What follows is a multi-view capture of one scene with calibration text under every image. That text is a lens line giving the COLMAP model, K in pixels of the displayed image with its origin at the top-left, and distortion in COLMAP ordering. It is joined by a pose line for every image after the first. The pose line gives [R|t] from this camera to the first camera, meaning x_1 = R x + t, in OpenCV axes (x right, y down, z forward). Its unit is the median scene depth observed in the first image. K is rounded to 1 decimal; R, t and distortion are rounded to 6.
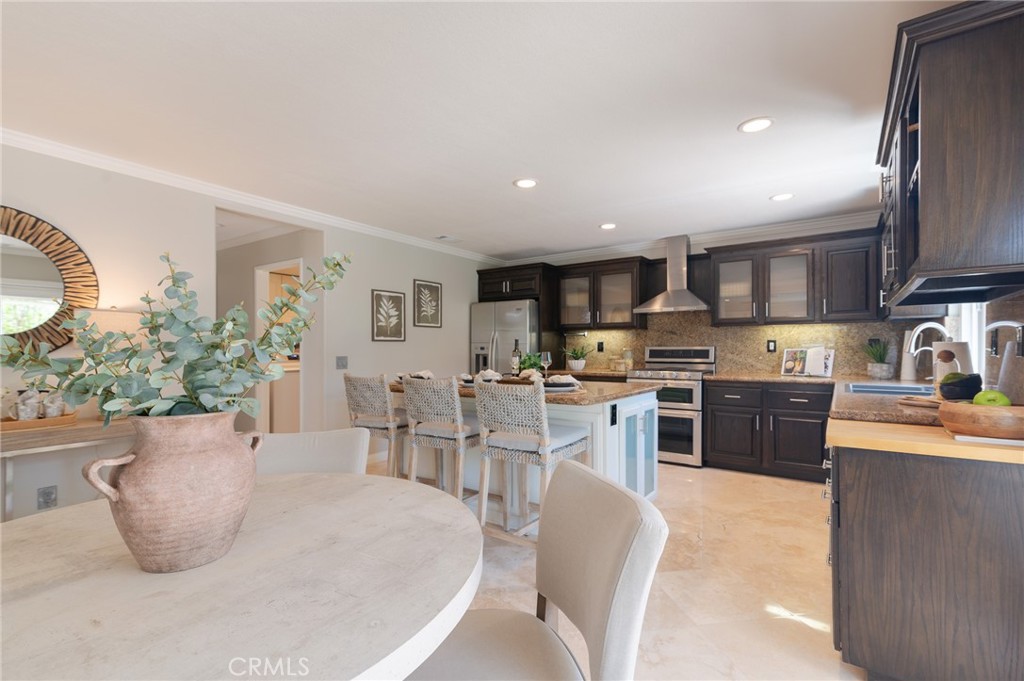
lens RADIAL K [[463.3, 0, 521.9], [0, 463.3, 360.7], [0, 0, 1]] dist [0.019355, 0.000212]
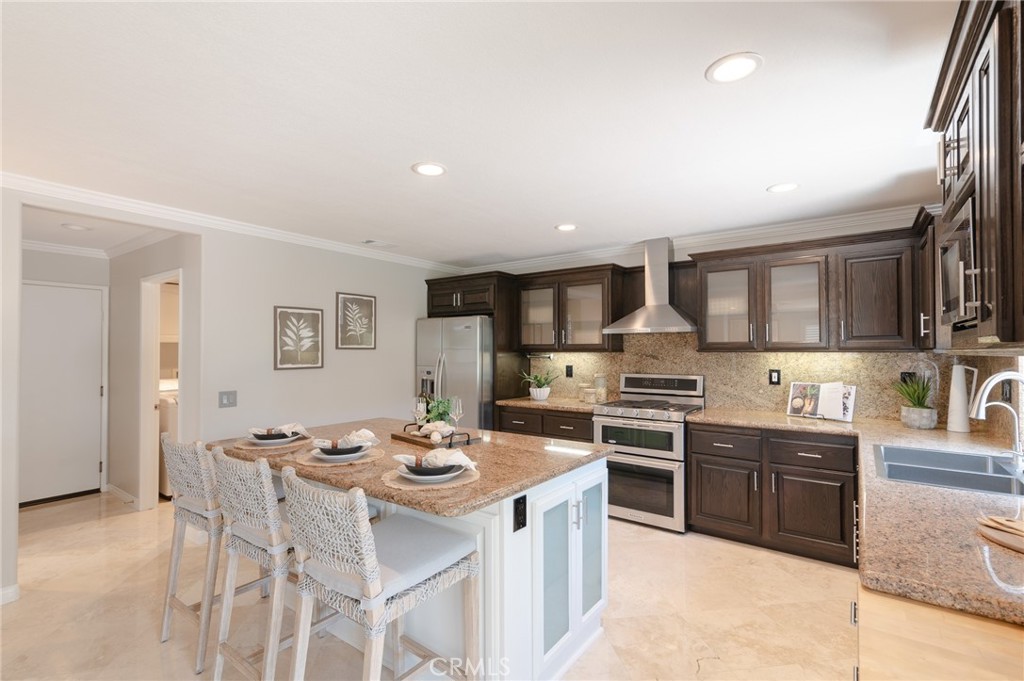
lens RADIAL K [[463.3, 0, 522.2], [0, 463.3, 355.2], [0, 0, 1]] dist [0.019355, 0.000212]
pose [[0.999737, 0.001039, -0.022907, 0.126318], [-0.001368, 0.999896, -0.014332, -0.056920], [0.022890, 0.014360, 0.999635, 0.199633]]
